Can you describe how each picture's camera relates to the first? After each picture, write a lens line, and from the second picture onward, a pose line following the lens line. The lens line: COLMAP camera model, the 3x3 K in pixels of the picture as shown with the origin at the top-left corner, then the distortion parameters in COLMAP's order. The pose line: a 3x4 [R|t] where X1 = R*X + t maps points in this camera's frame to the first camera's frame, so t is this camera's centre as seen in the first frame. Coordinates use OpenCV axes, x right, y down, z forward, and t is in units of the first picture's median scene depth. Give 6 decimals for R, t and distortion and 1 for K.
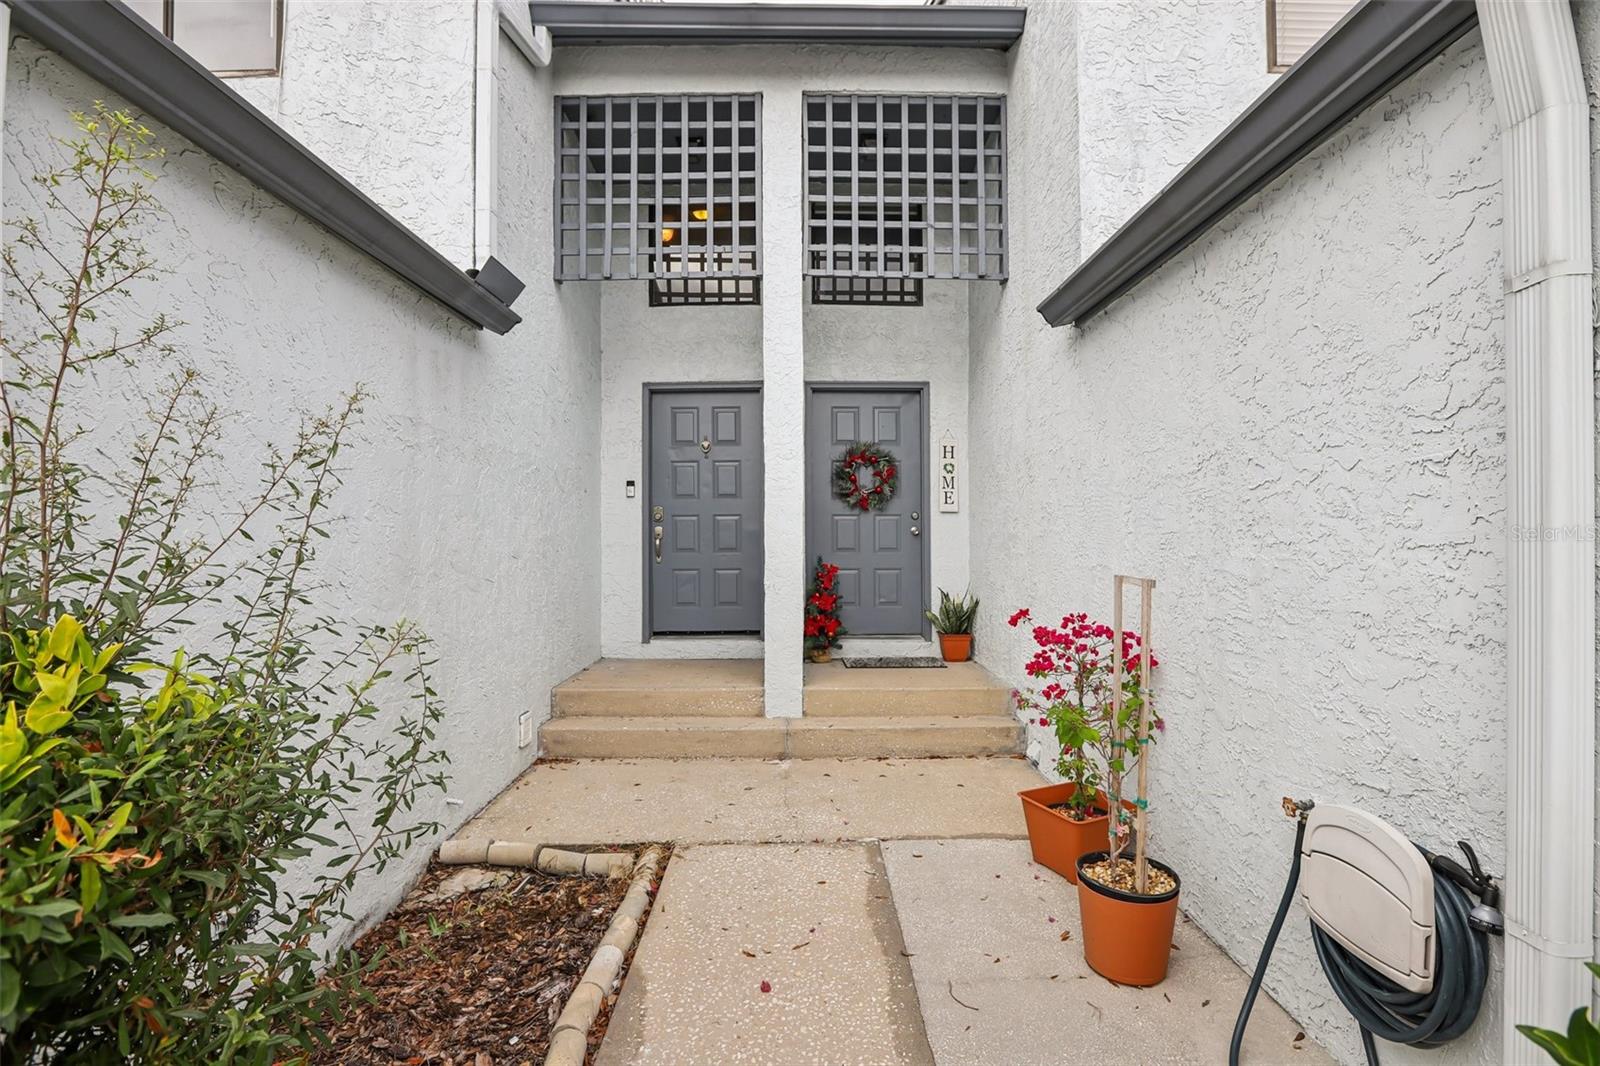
lens RADIAL K [[730.4, 0, 795.6], [0, 730.4, 540.7], [0, 0, 1]] dist [-0.042983, 0.012080]
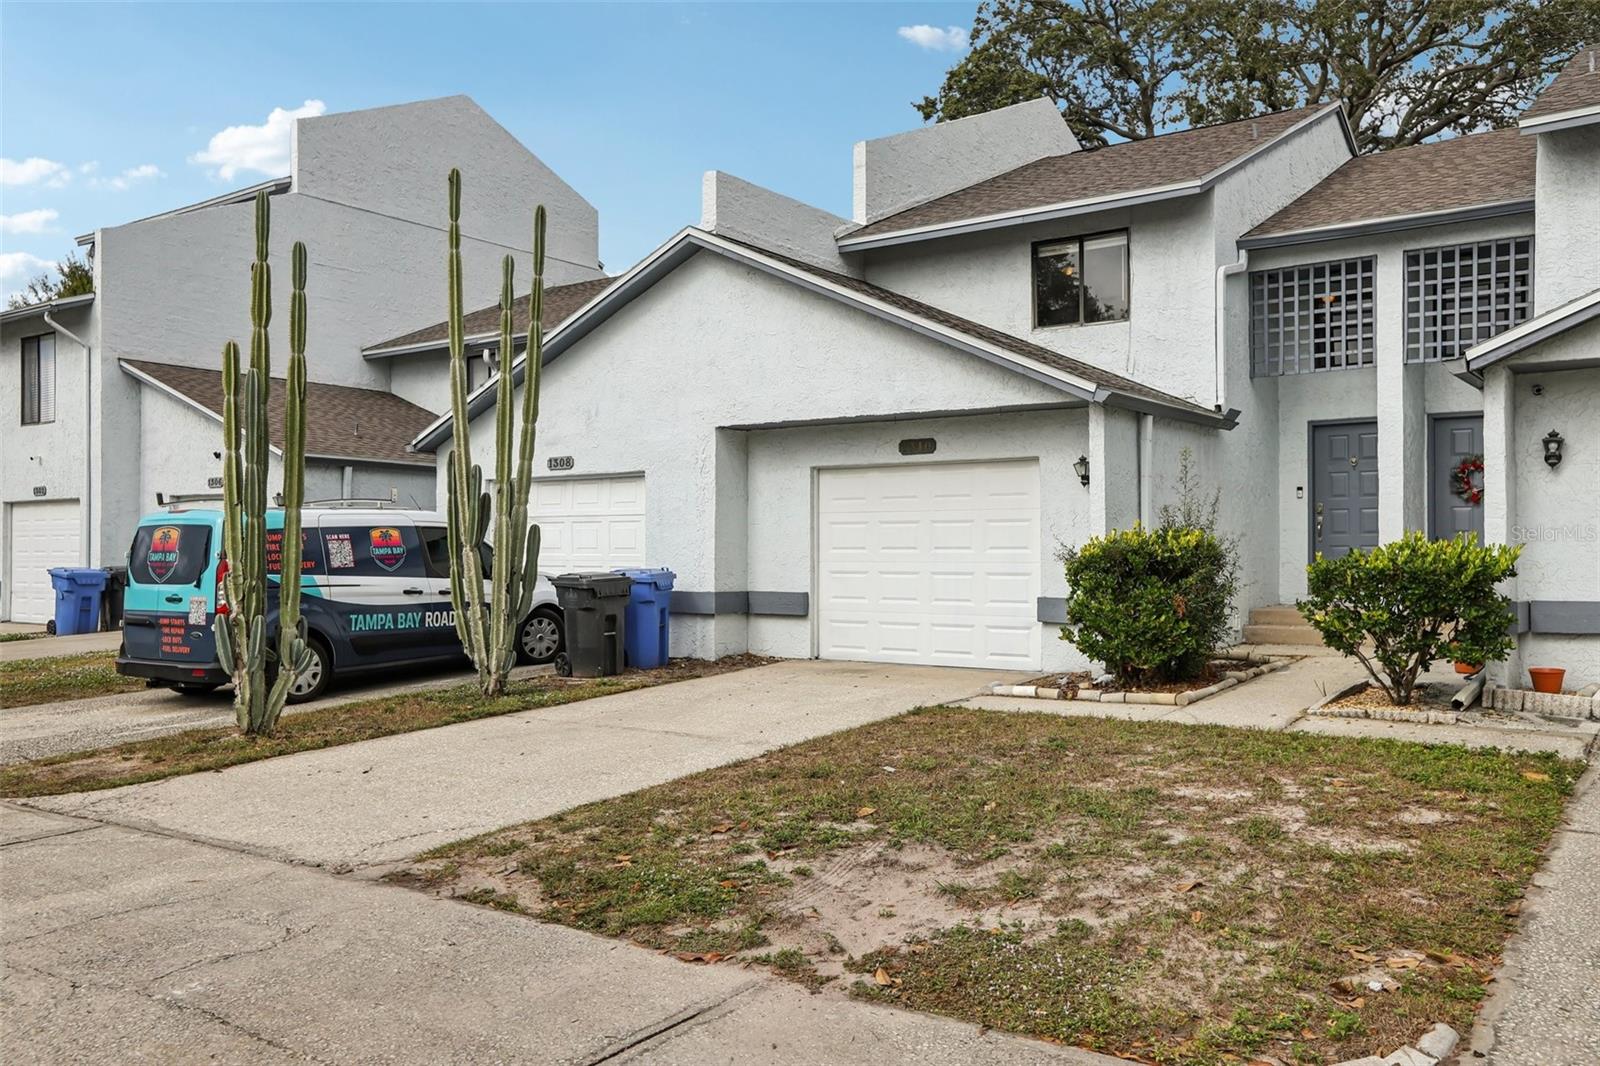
lens RADIAL K [[1306.5, 0, 799.6], [0, 1306.5, 526.8], [0, 0, 1]] dist [0.012783, 0.021900]
pose [[0.812585, -0.005245, -0.582819, 0.642460], [-0.001044, 0.999945, -0.010455, 0.037854], [0.582842, 0.009105, 0.812534, -2.263000]]
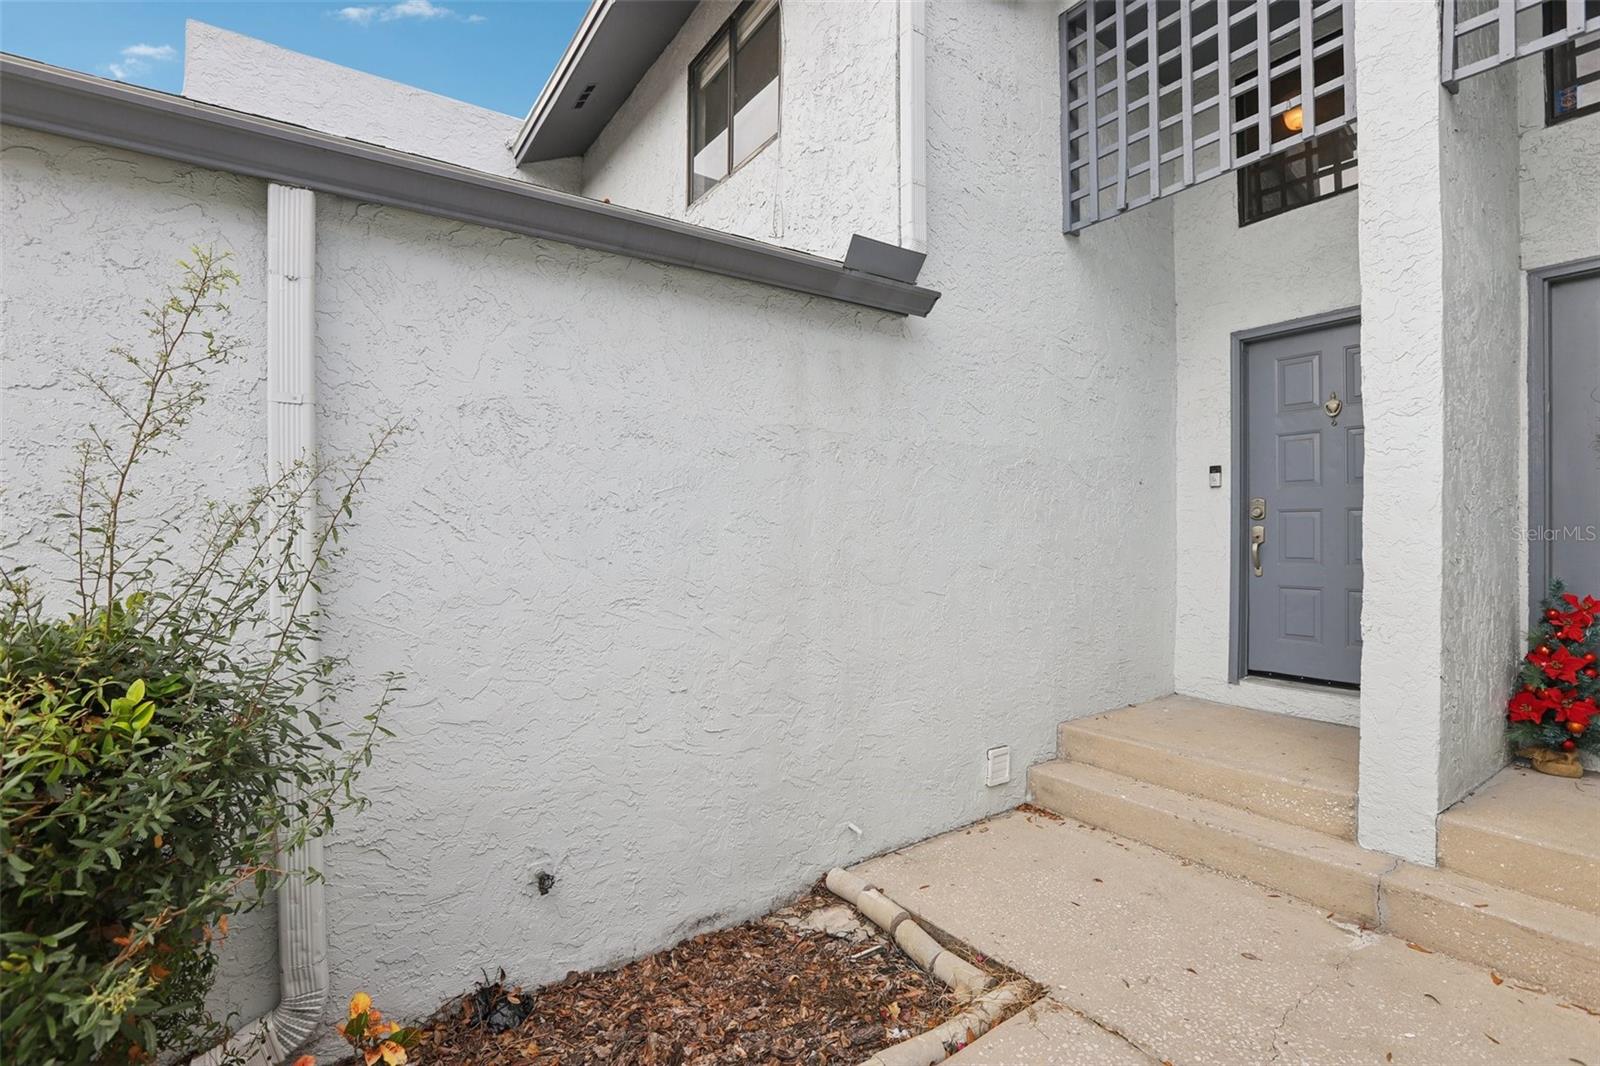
lens RADIAL K [[730.4, 0, 799.9], [0, 730.4, 527.5], [0, 0, 1]] dist [-0.042983, 0.012080]
pose [[0.566697, 0.000647, -0.823926, 0.182882], [-0.003589, 0.999992, -0.001683, -0.019257], [0.823919, 0.003911, 0.566695, 0.281015]]
